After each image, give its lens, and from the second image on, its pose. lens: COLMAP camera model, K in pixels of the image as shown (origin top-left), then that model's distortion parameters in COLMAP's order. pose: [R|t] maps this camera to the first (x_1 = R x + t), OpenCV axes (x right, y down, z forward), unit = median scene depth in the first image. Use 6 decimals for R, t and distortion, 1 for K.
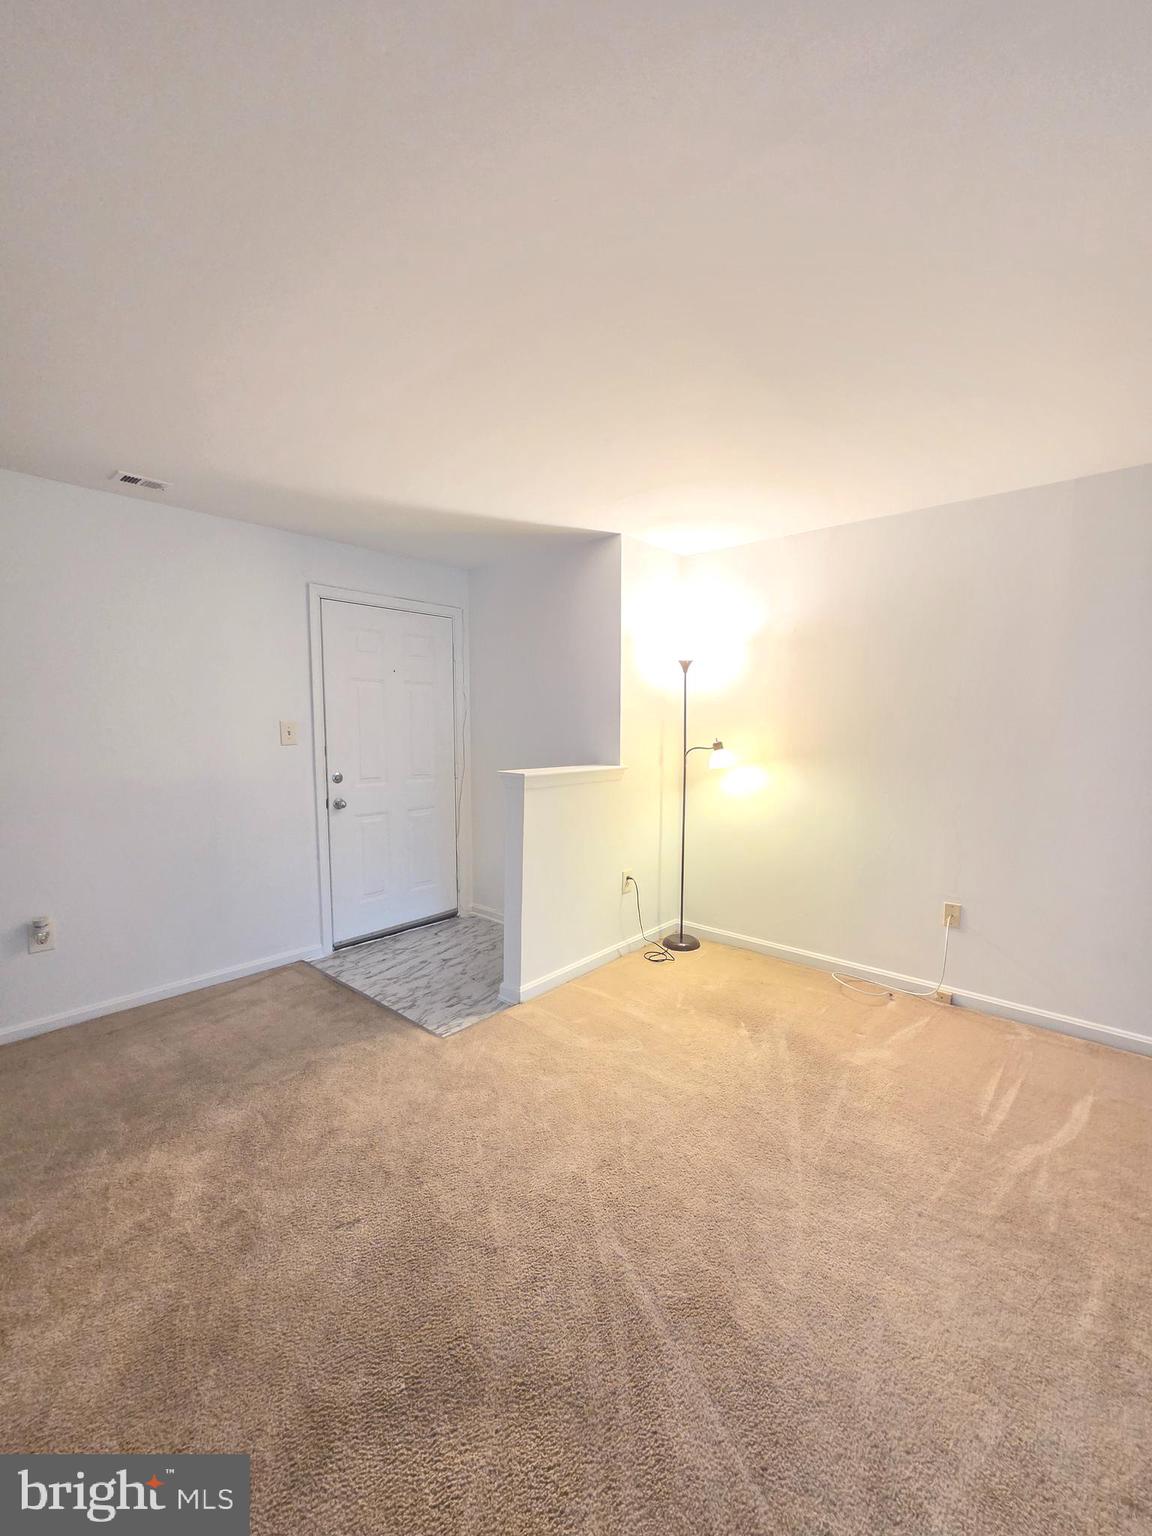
lens RADIAL K [[620.5, 0, 586.4], [0, 620.5, 776.7], [0, 0, 1]] dist [0.000011, 0.000102]
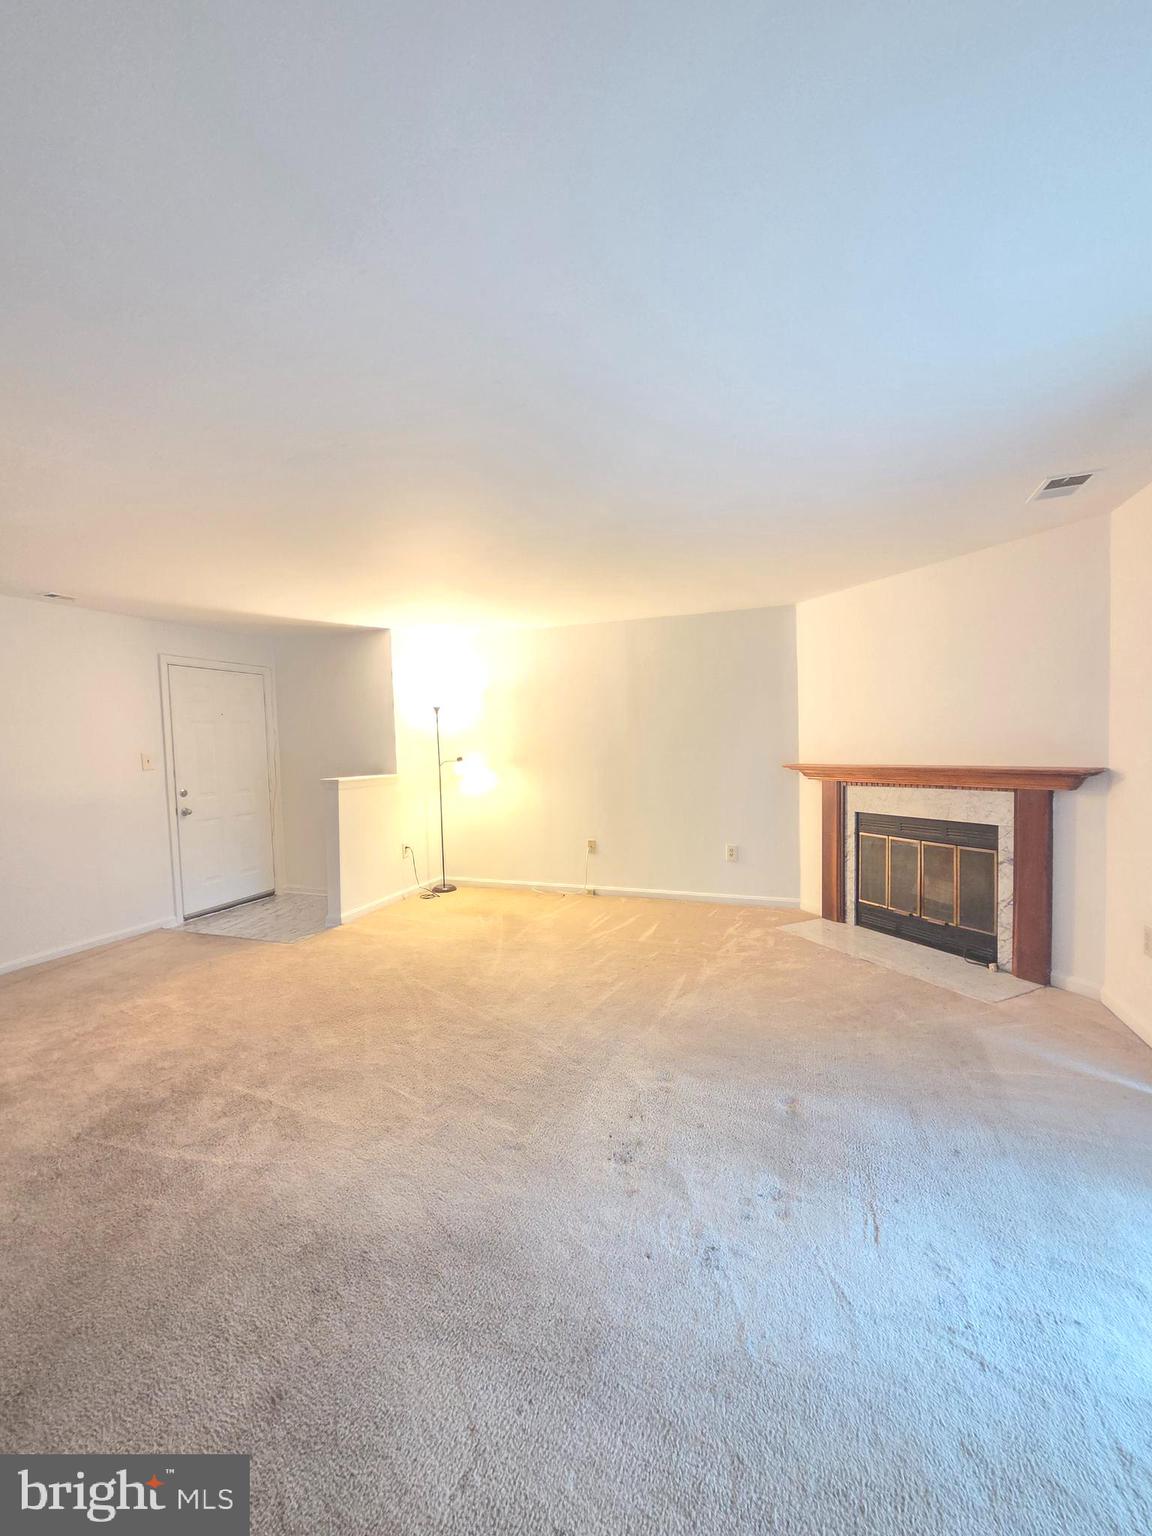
lens RADIAL K [[620.5, 0, 586.4], [0, 620.5, 776.7], [0, 0, 1]] dist [0.000011, 0.000102]
pose [[0.930203, -0.047586, 0.363949, -0.076650], [0.060489, 0.997877, -0.024129, 0.058074], [-0.362028, 0.044459, 0.931106, -0.664943]]
